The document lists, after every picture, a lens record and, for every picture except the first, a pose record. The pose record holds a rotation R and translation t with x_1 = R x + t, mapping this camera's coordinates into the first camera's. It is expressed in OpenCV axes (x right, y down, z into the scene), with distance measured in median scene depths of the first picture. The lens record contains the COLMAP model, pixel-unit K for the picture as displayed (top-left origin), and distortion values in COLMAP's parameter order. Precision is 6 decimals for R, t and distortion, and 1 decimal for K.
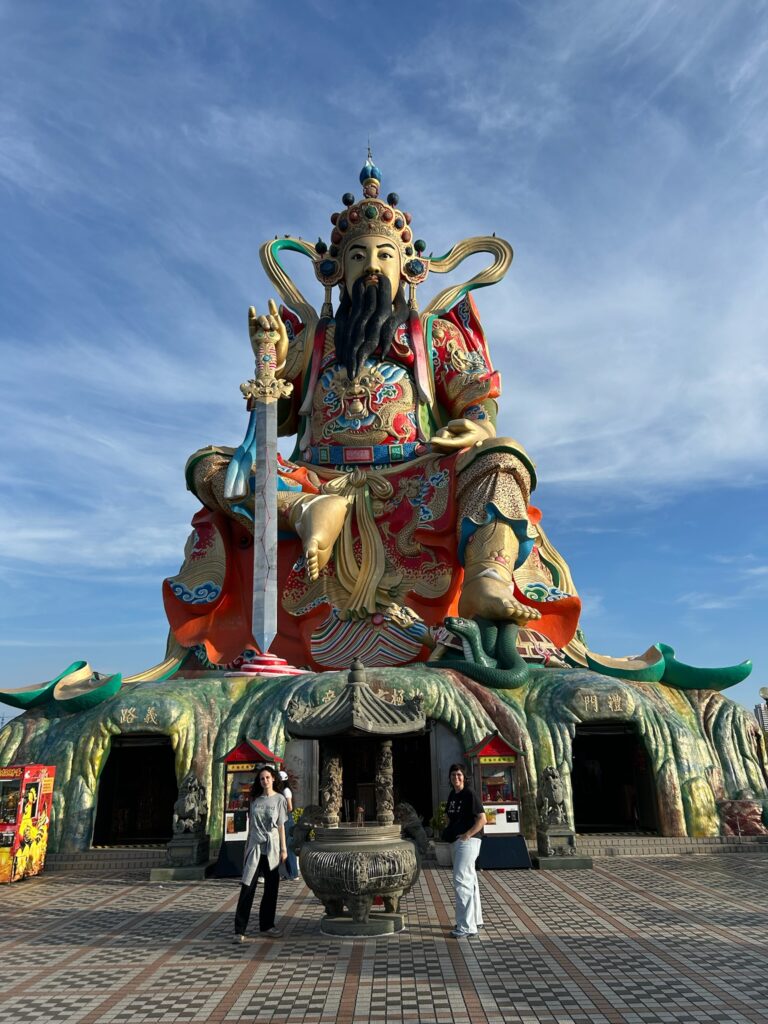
lens RADIAL K [[770.2, 0, 391.0], [0, 770.2, 517.3], [0, 0, 1]] dist [0.101871, -0.190187]
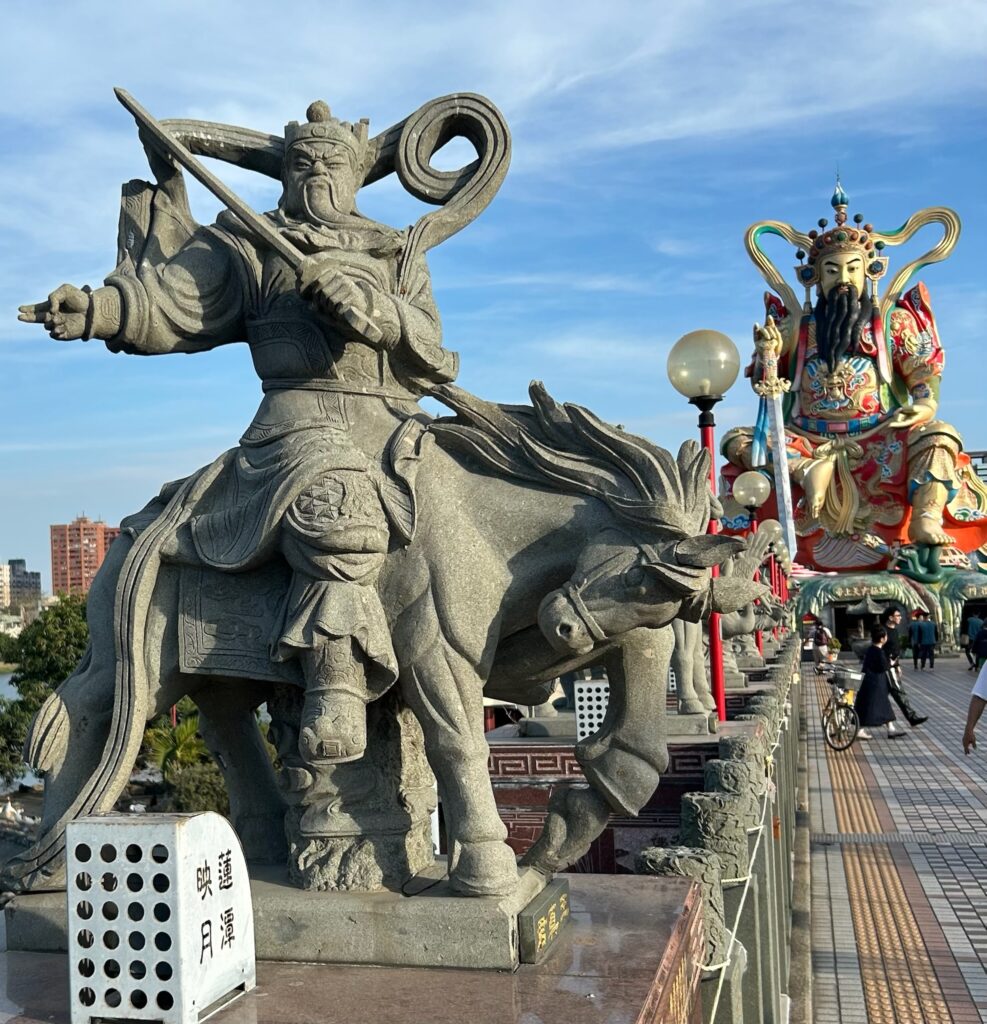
lens RADIAL K [[1449.6, 0, 249.5], [0, 1449.6, 605.0], [0, 0, 1]] dist [0.017250, -0.052456]
pose [[0.934498, -0.016756, -0.355574, -0.120817], [0.121838, 0.953616, 0.275267, -0.712269], [0.334469, -0.300559, 0.893194, -2.164632]]
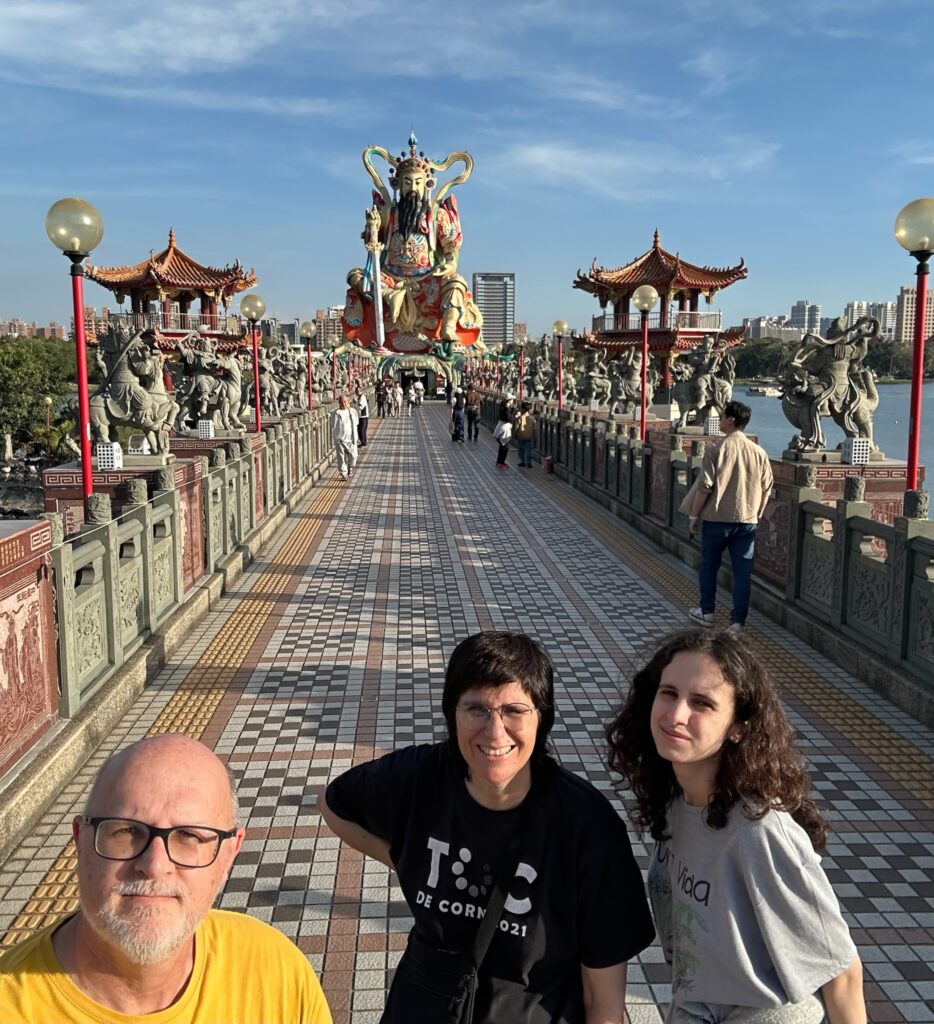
lens RADIAL K [[981.7, 0, 436.6], [0, 981.7, 493.7], [0, 0, 1]] dist [0.203574, -0.435152]
pose [[0.999275, 0.016859, 0.034134, -0.049161], [-0.029705, 0.906053, 0.422120, -0.924926], [-0.023811, -0.422828, 0.905897, -2.754993]]
